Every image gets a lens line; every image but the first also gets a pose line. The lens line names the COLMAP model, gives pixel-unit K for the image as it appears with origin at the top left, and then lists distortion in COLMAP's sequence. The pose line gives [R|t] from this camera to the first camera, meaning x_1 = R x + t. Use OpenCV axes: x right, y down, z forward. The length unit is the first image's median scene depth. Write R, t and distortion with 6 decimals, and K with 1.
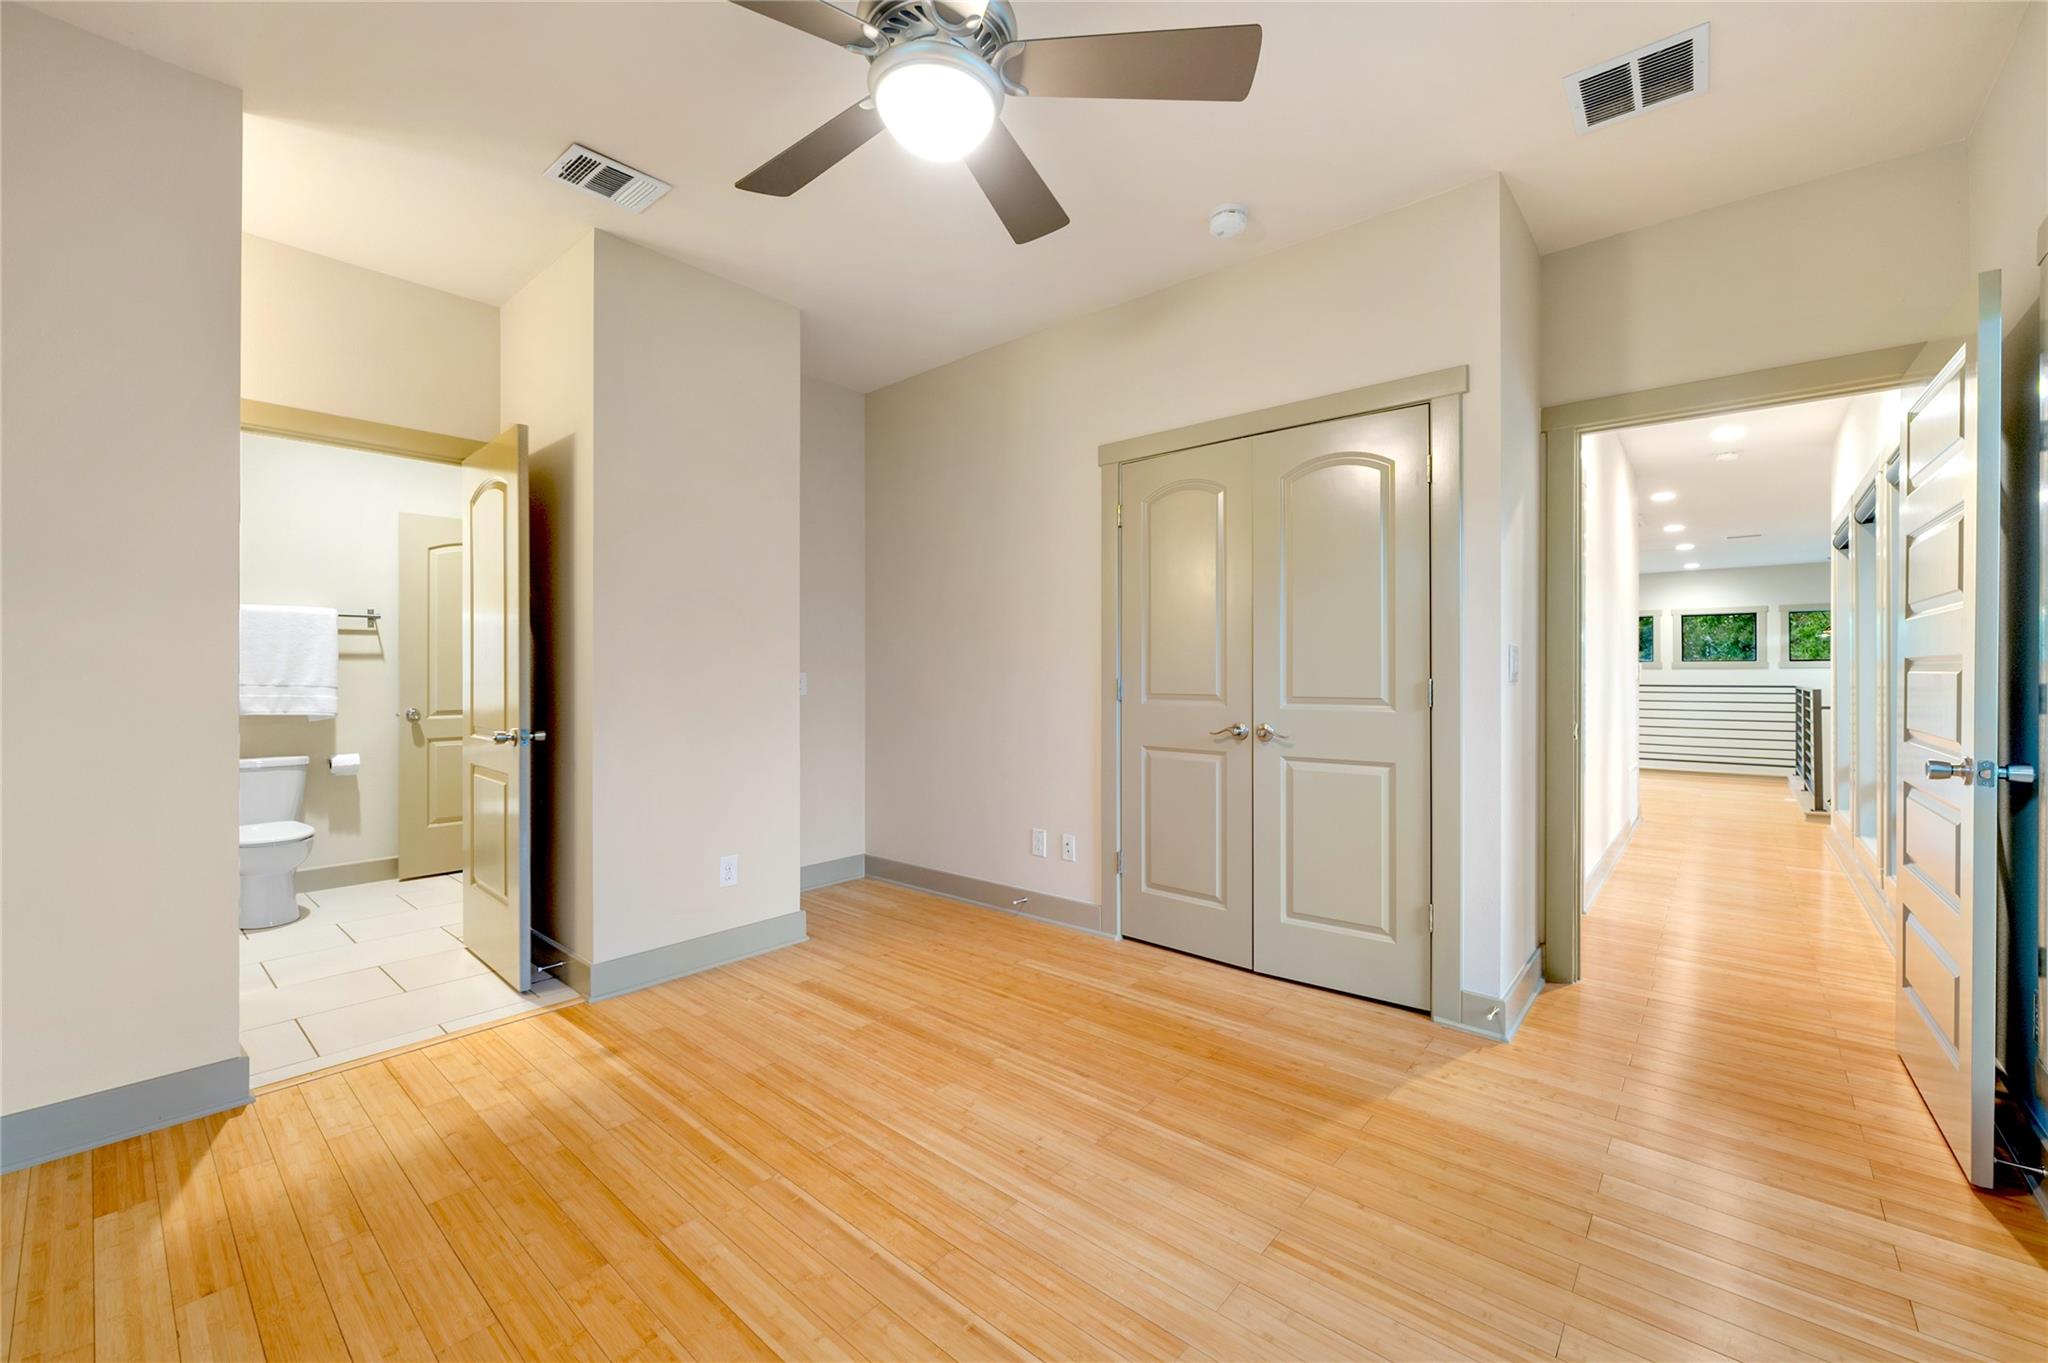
lens RADIAL K [[817.2, 0, 1014.7], [0, 817.2, 675.0], [0, 0, 1]] dist [-0.003484, -0.000203]
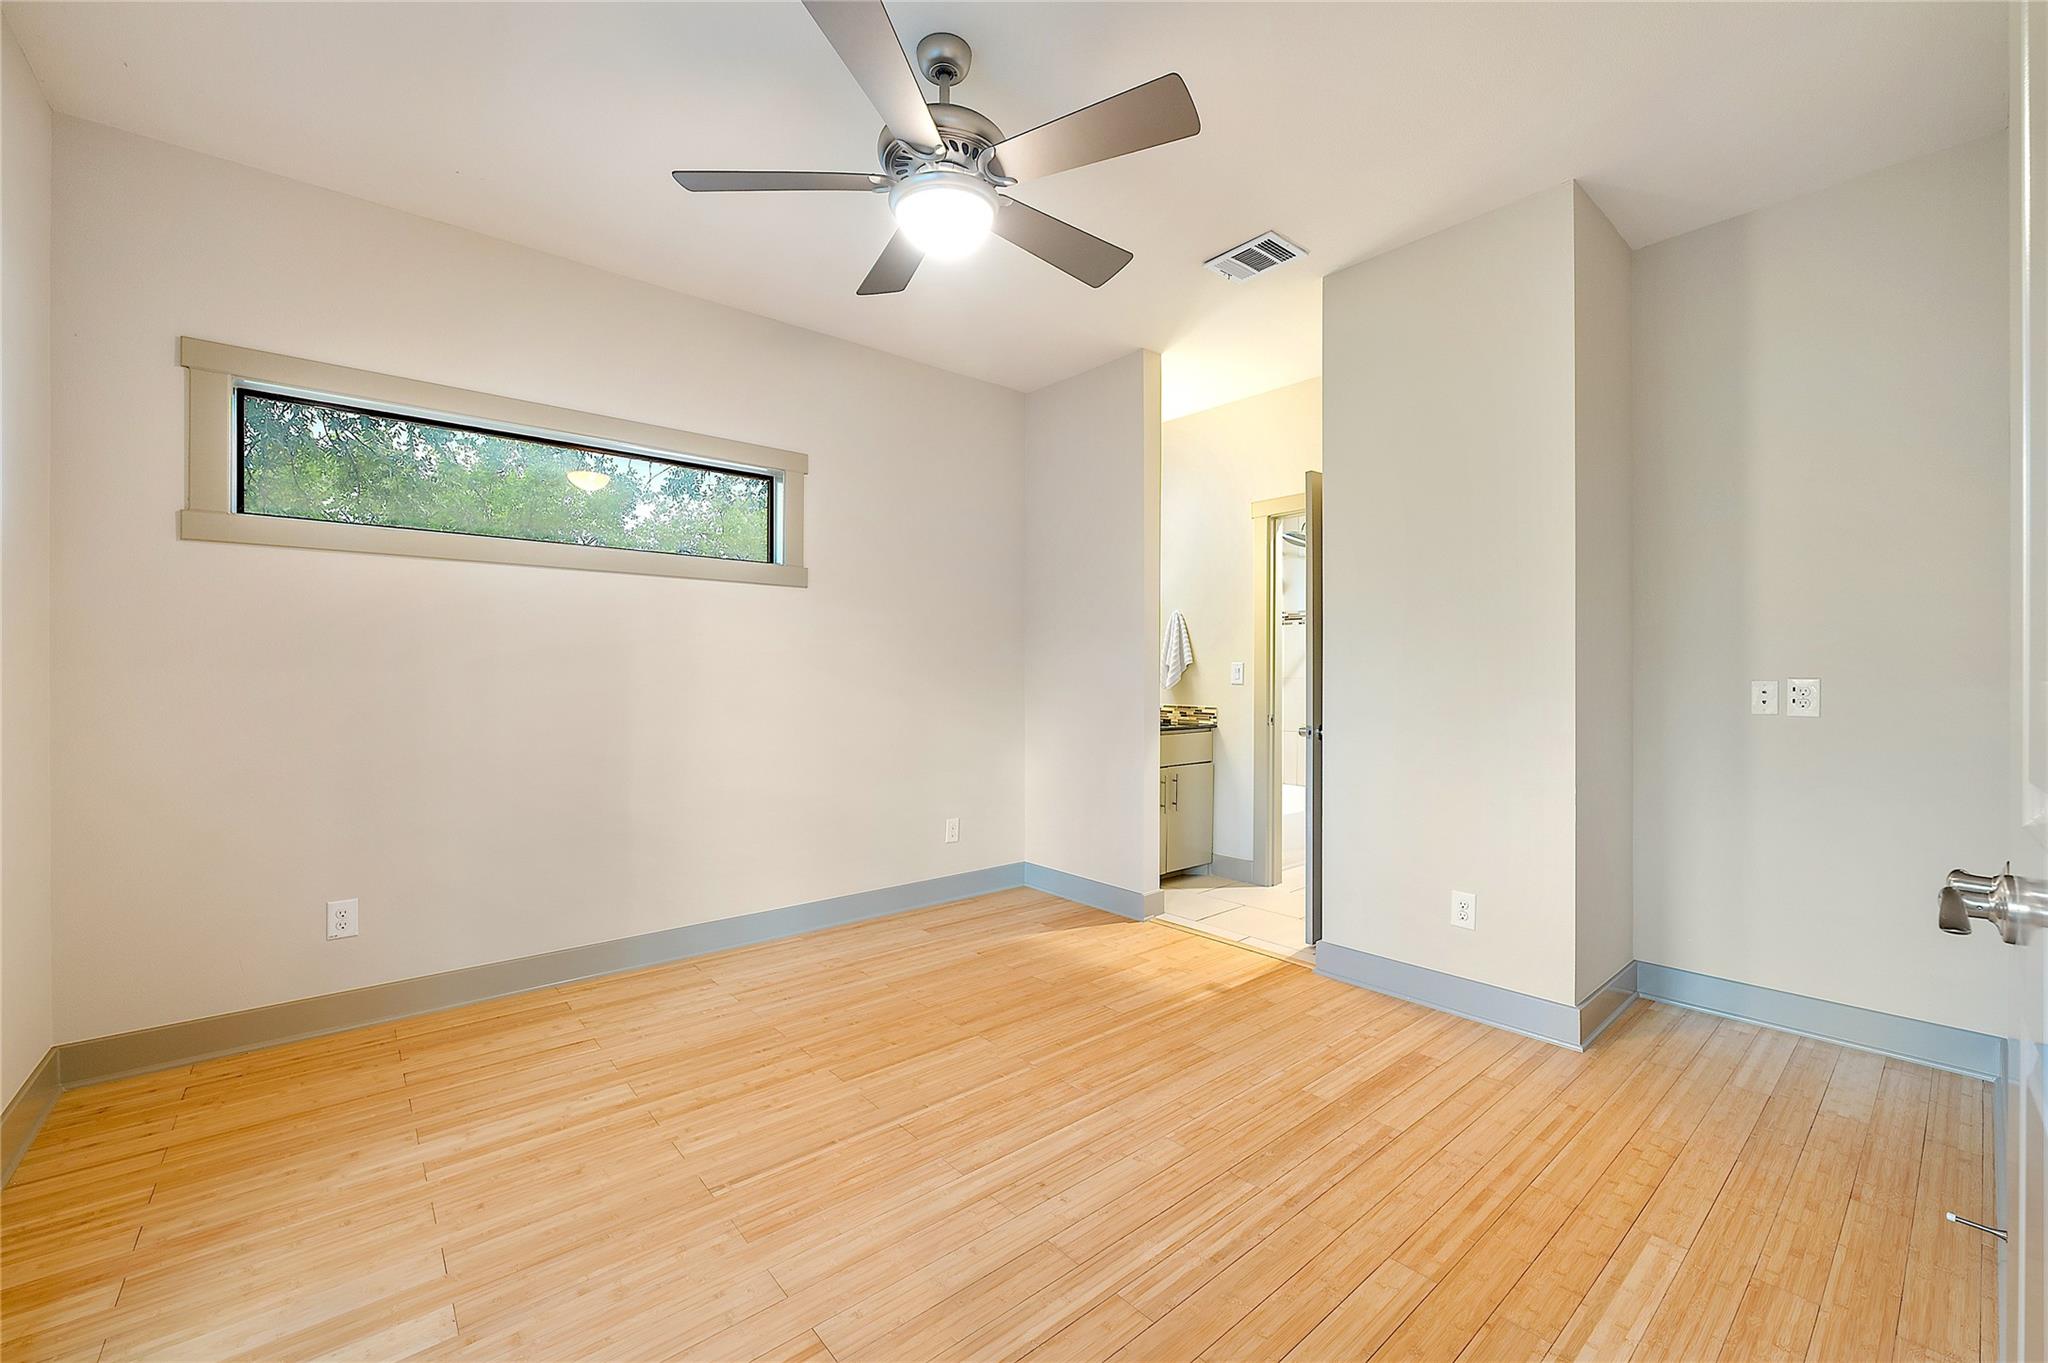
lens RADIAL K [[817.2, 0, 1018.0], [0, 817.2, 677.8], [0, 0, 1]] dist [-0.003484, -0.000203]
pose [[-0.148006, 0.000479, -0.988986, 0.783708], [-0.004368, 0.999990, 0.001138, -0.002710], [0.988977, 0.004488, -0.148003, 0.919836]]
